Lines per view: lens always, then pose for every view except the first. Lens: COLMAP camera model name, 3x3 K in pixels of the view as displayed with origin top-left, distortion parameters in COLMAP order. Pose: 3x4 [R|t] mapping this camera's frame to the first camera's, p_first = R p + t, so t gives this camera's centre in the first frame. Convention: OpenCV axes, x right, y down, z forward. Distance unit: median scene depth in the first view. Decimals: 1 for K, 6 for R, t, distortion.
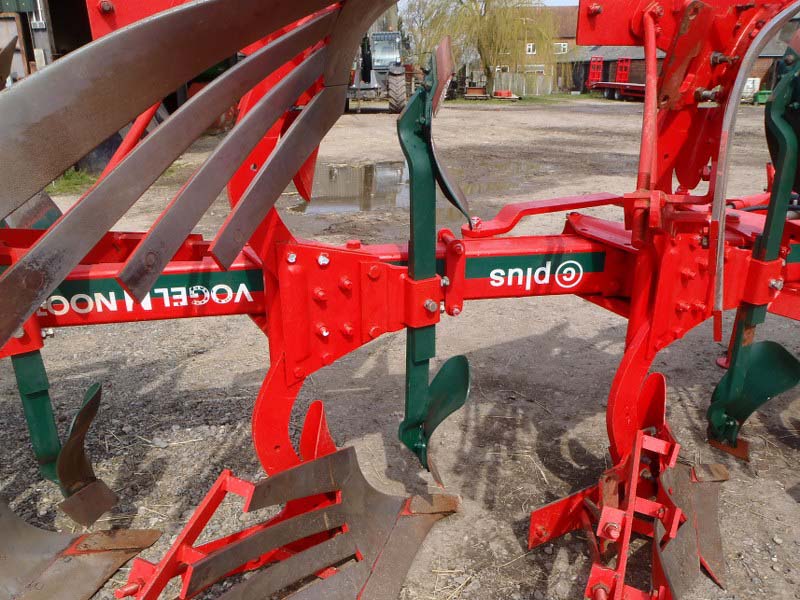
lens RADIAL K [[661.6, 0, 397.7], [0, 661.6, 327.4], [0, 0, 1]] dist [-0.047104, 0.013293]
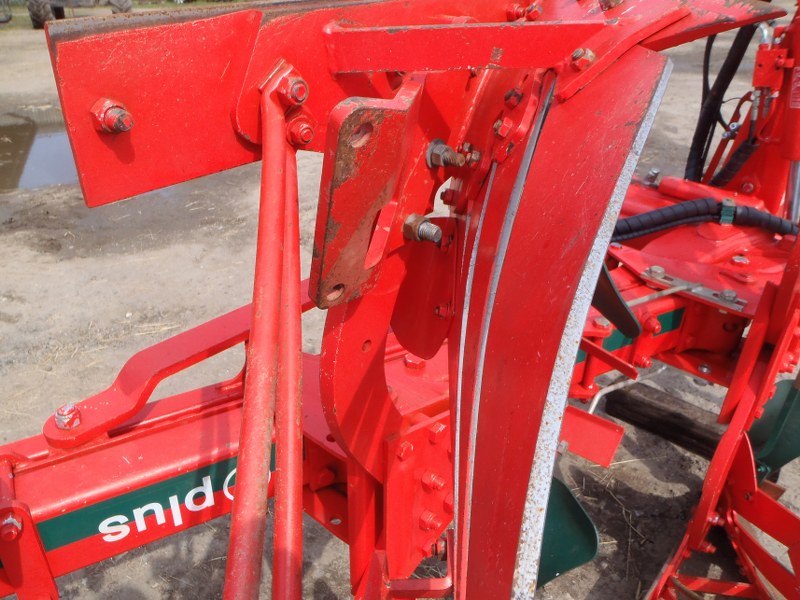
lens RADIAL K [[661.6, 0, 397.7], [0, 661.6, 327.4], [0, 0, 1]] dist [-0.047104, 0.013293]
pose [[0.941828, -0.156656, 0.297355, 0.237377], [0.113998, 0.981181, 0.155845, -0.298992], [-0.316173, -0.112881, 0.941962, 0.424668]]
